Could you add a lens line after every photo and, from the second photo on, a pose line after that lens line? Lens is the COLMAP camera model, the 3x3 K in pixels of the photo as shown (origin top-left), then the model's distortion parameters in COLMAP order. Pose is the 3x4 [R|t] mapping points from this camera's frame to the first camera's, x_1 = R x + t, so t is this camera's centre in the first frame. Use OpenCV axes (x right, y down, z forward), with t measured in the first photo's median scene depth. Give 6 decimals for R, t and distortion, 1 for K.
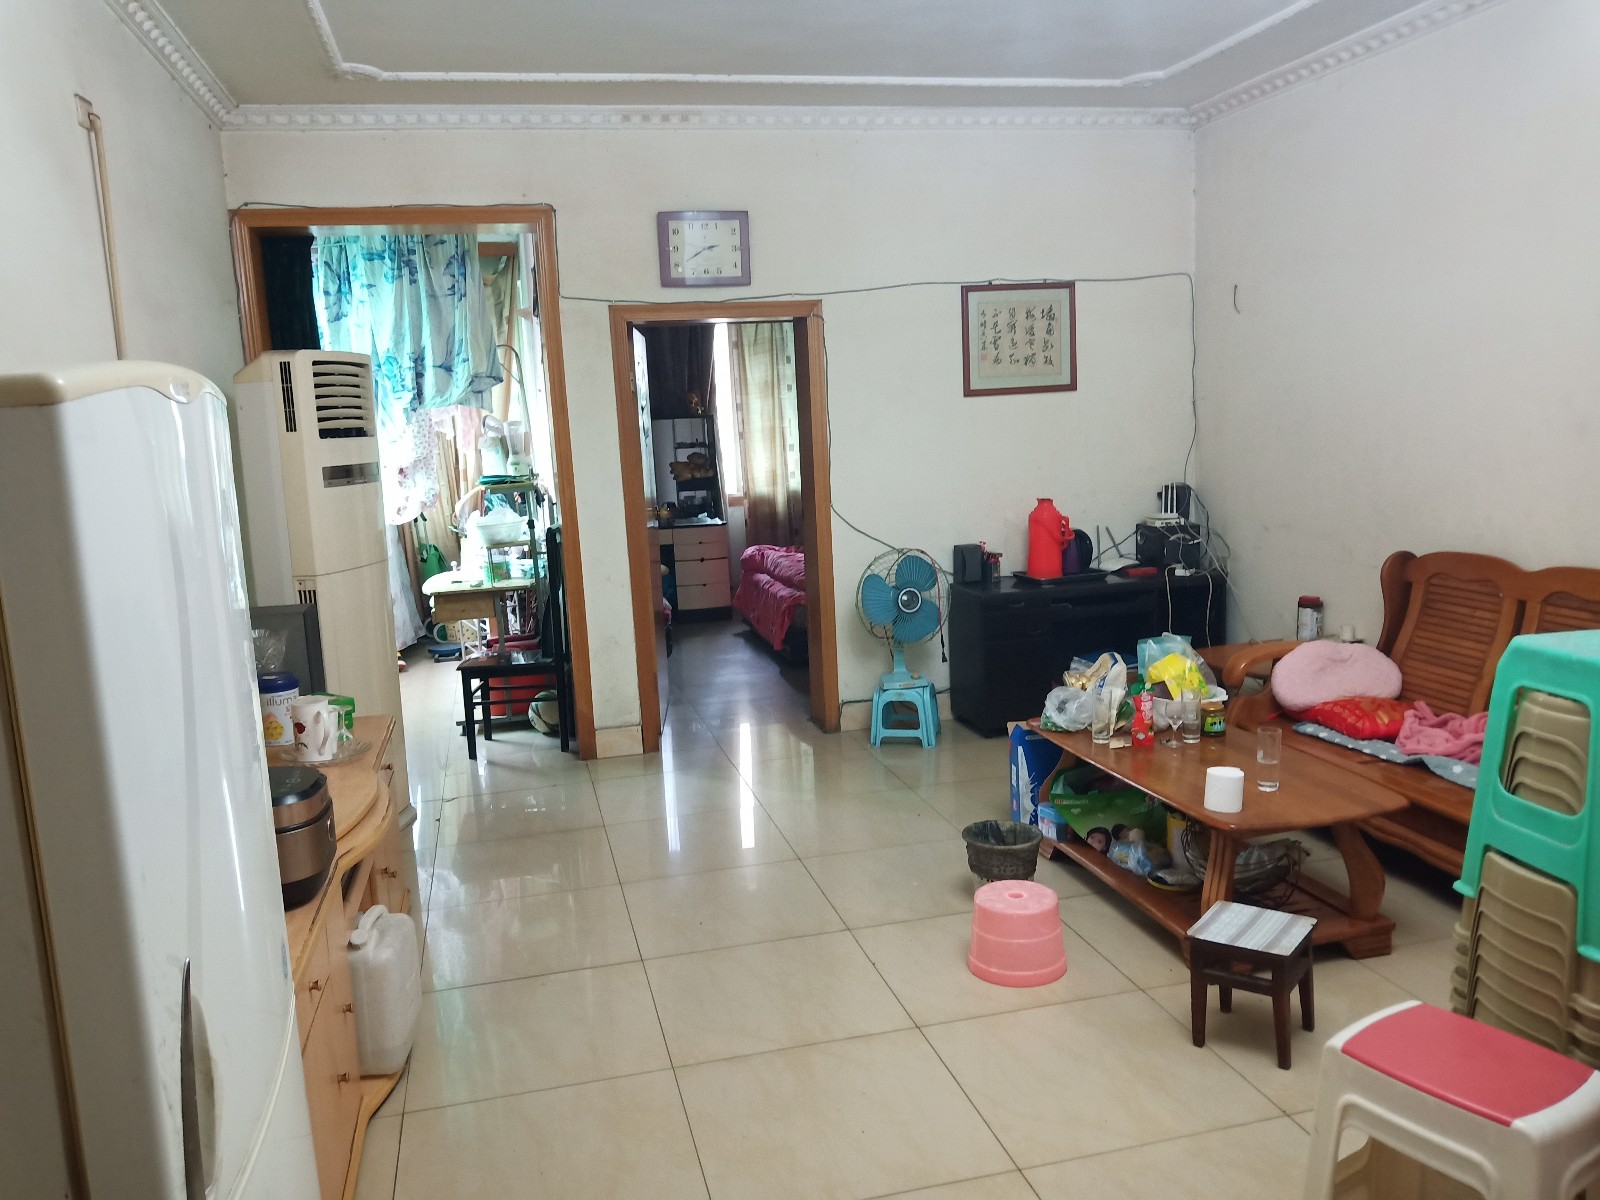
lens RADIAL K [[1209.9, 0, 800.0], [0, 1209.9, 600.0], [0, 0, 1]] dist [0.007134, -0.004149]
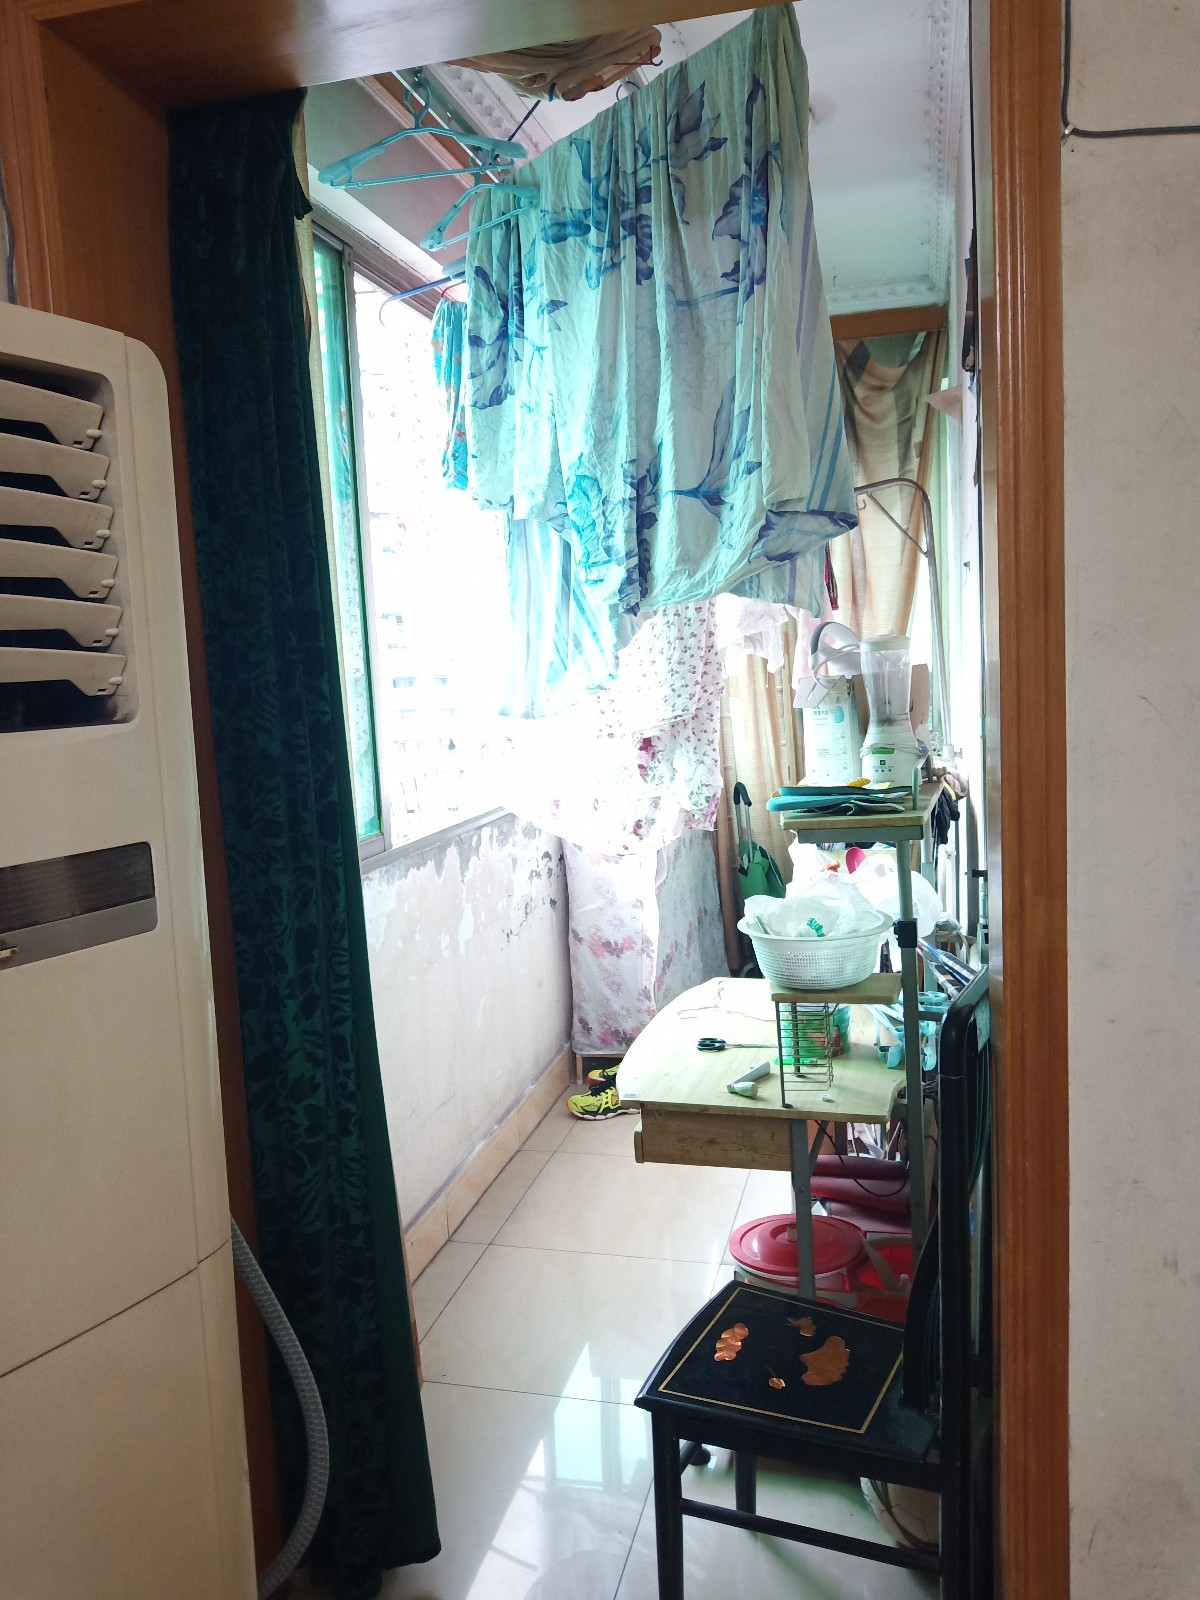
lens RADIAL K [[1209.9, 0, 600.0], [0, 1209.9, 800.0], [0, 0, 1]] dist [0.007134, -0.004149]
pose [[0.875072, 0.066723, -0.479372, -0.136499], [-0.068385, 0.997561, 0.014015, -0.101049], [0.479138, 0.020517, 0.877500, 0.656881]]
